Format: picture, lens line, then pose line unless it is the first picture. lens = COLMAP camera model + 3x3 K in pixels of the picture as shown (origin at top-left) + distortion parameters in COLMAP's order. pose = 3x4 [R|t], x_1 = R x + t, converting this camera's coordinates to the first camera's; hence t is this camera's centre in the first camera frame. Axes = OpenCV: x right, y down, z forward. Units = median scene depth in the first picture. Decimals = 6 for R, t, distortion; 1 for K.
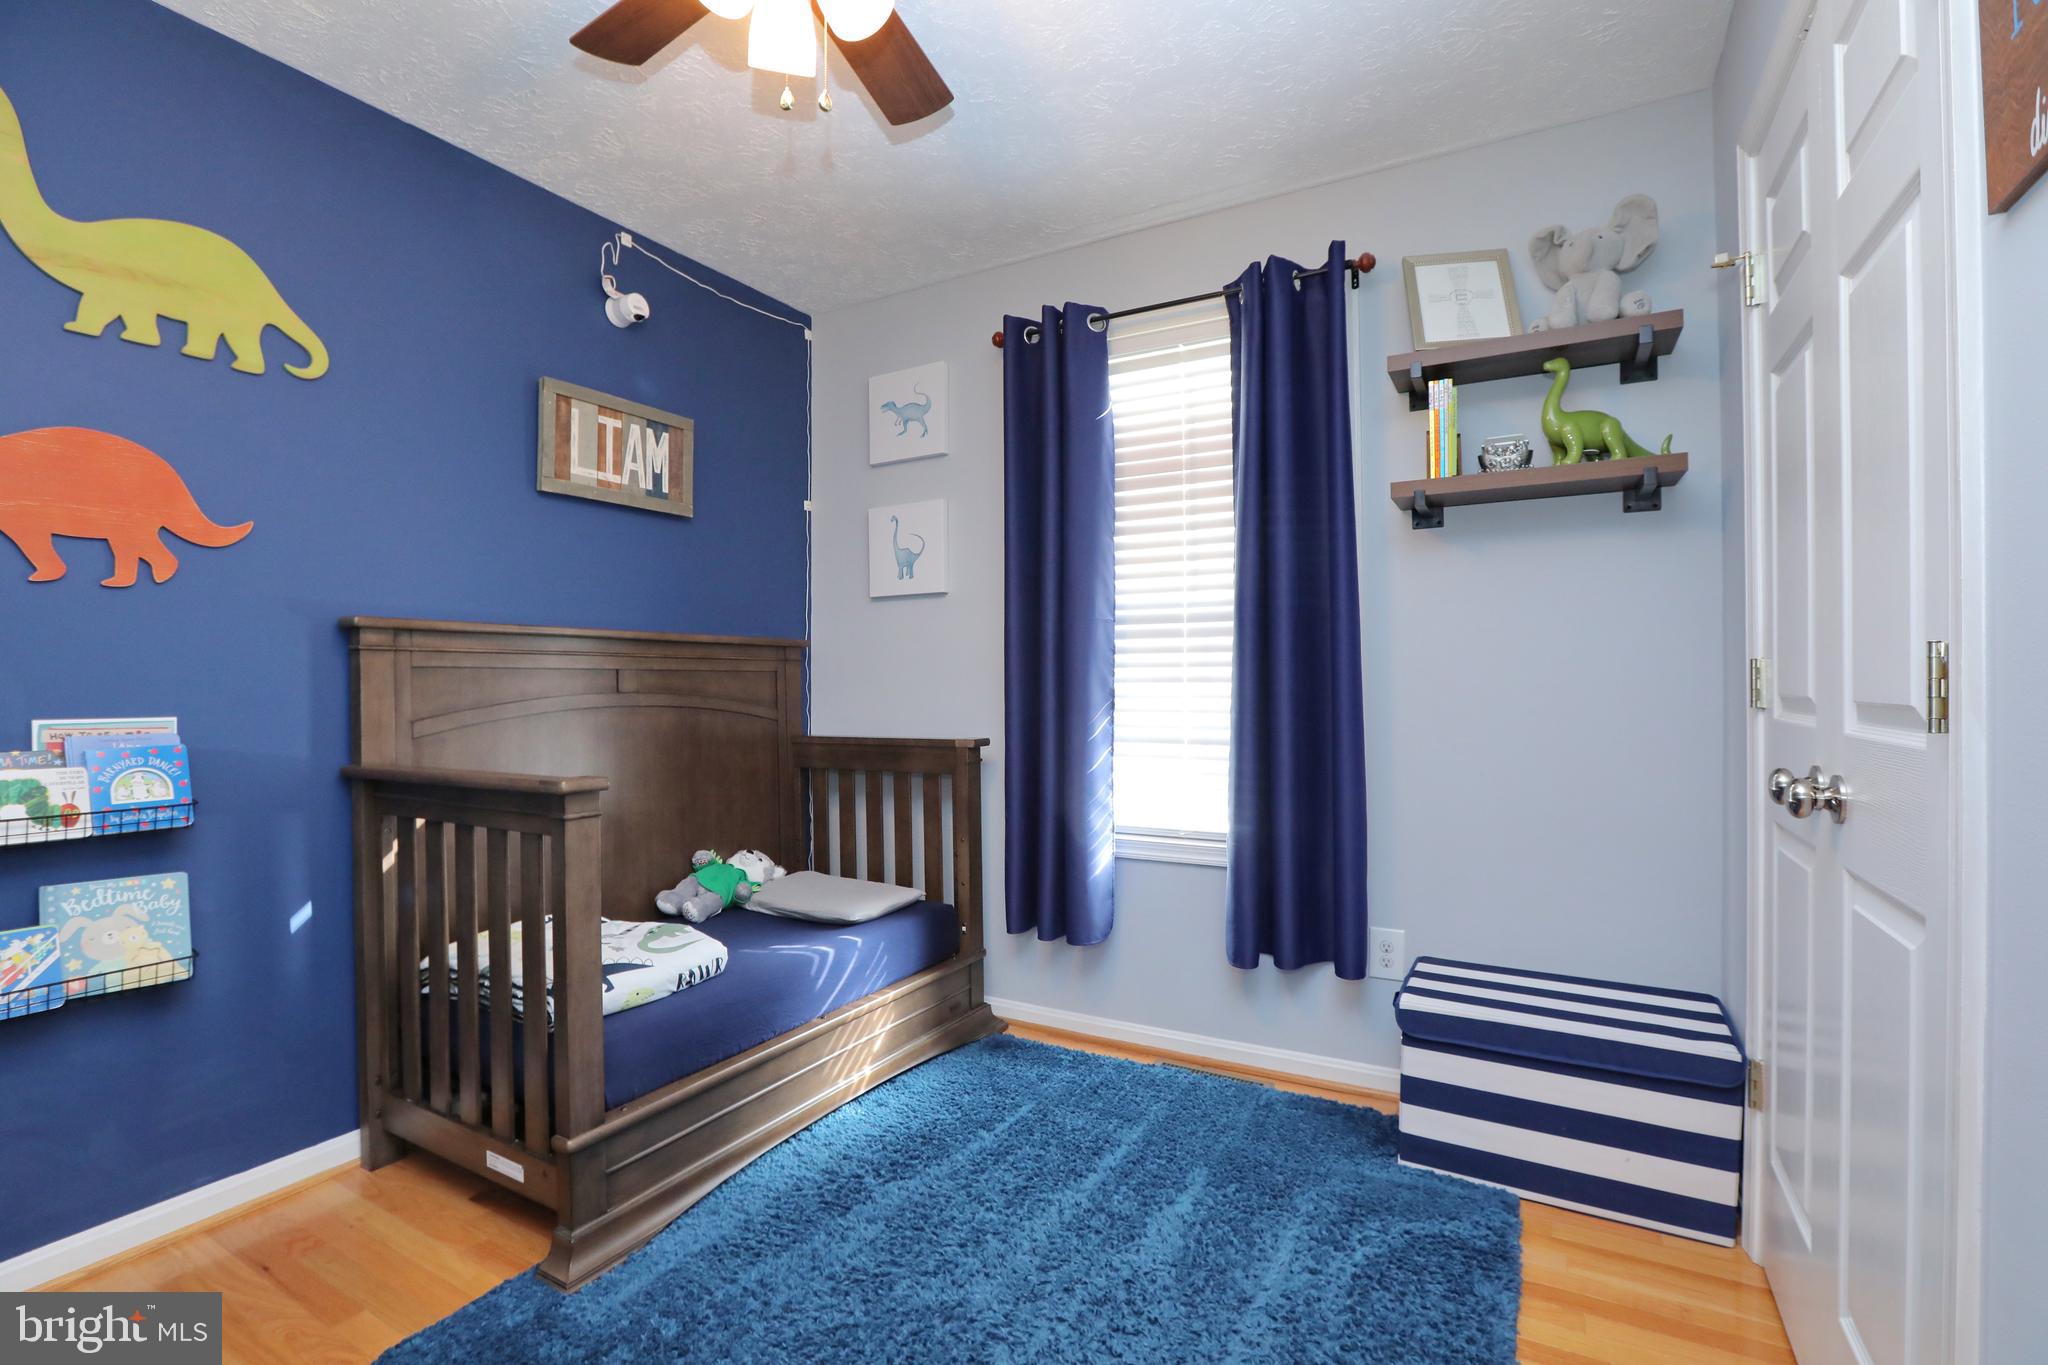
lens RADIAL K [[954.8, 0, 1014.0], [0, 954.8, 683.6], [0, 0, 1]] dist [-0.067050, 0.035459]
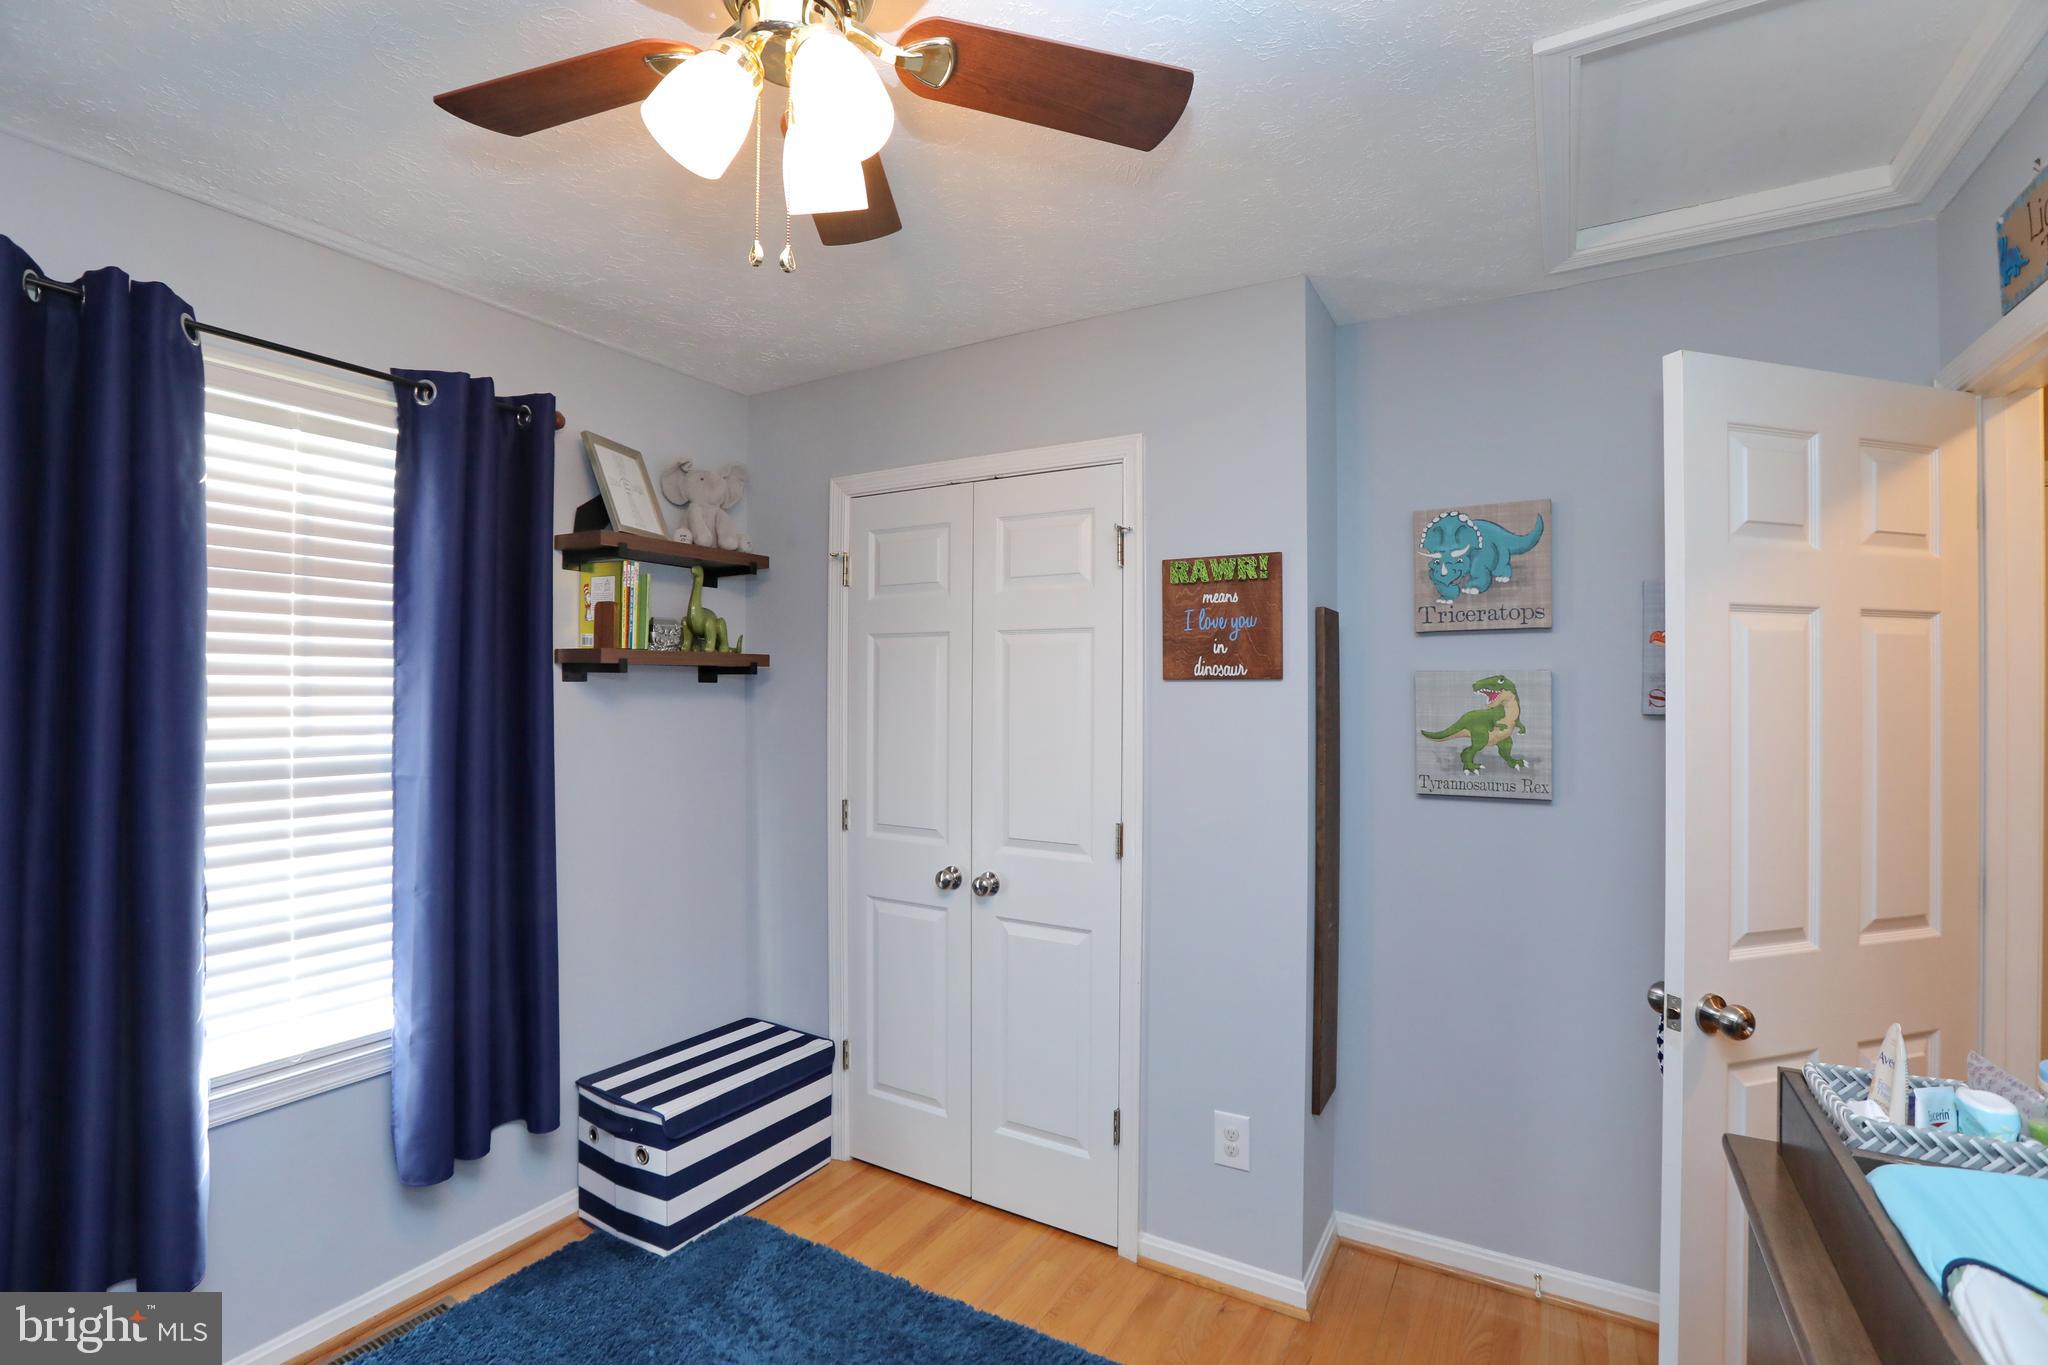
lens RADIAL K [[955.2, 0, 1027.6], [0, 955.2, 683.8], [0, 0, 1]] dist [-0.057256, 0.020877]
pose [[-0.012478, 0.013023, 0.999837, -0.670899], [-0.000615, 0.999915, -0.013031, -0.154631], [-0.999922, -0.000778, -0.012469, 0.516989]]
